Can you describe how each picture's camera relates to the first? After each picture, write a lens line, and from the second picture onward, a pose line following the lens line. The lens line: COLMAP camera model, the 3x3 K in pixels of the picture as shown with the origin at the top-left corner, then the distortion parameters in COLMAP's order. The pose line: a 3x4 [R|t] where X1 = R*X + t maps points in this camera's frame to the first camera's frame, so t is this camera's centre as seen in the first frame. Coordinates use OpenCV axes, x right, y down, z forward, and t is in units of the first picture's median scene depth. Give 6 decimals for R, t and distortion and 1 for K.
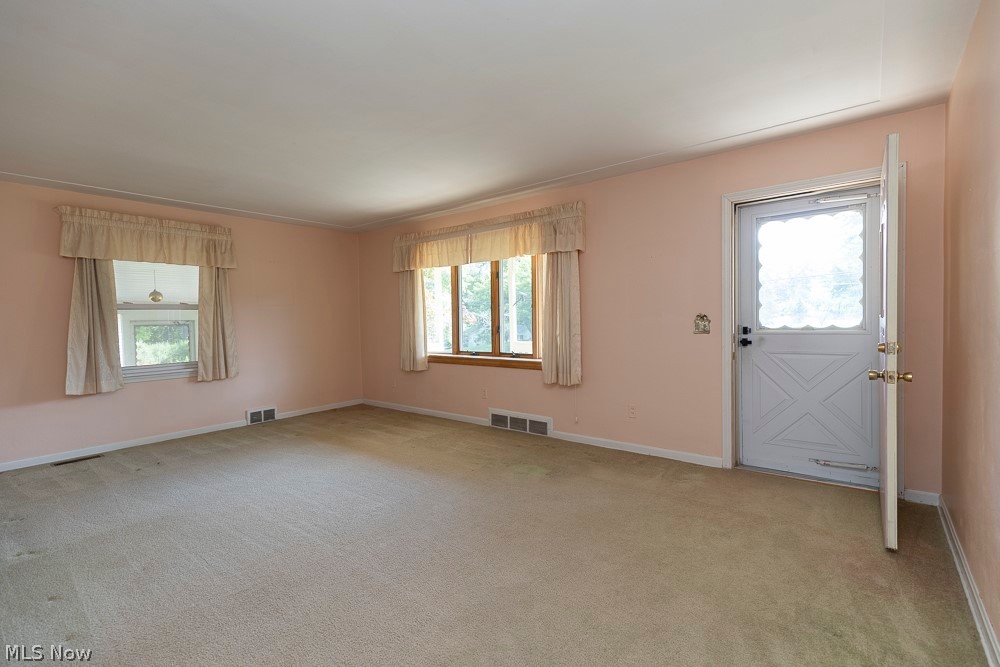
lens RADIAL K [[456.2, 0, 484.1], [0, 456.2, 329.7], [0, 0, 1]] dist [0.001301, 0.000101]
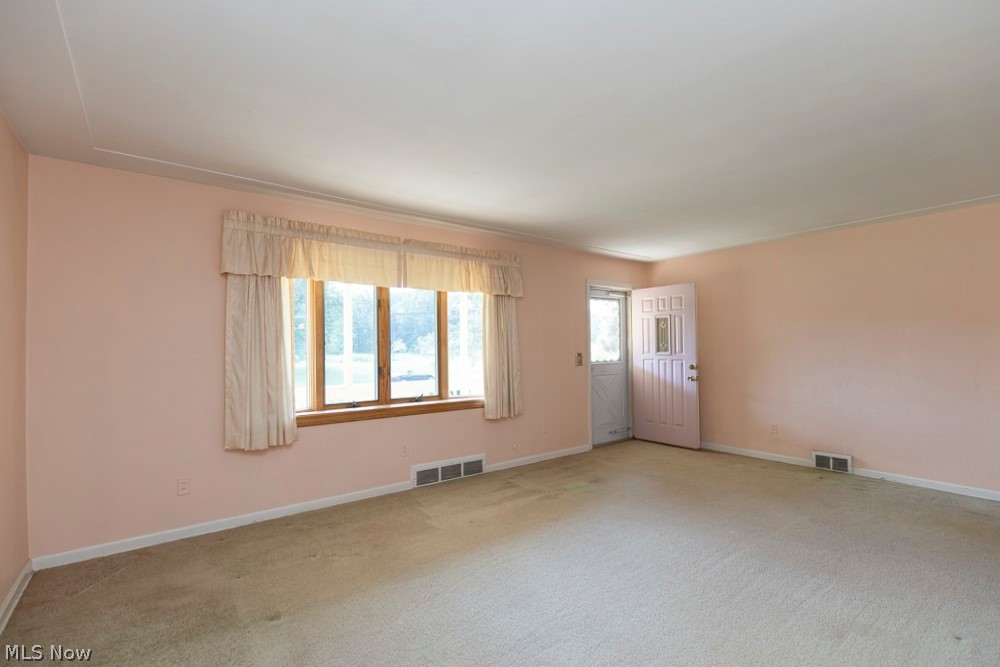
lens RADIAL K [[458.2, 0, 511.0], [0, 458.2, 336.9], [0, 0, 1]] dist [0.015647, 0.000042]
pose [[0.203252, 0.049997, 0.977849, -0.797223], [0.038589, 0.997510, -0.059023, -0.003967], [-0.978366, 0.049731, 0.200816, 0.674361]]
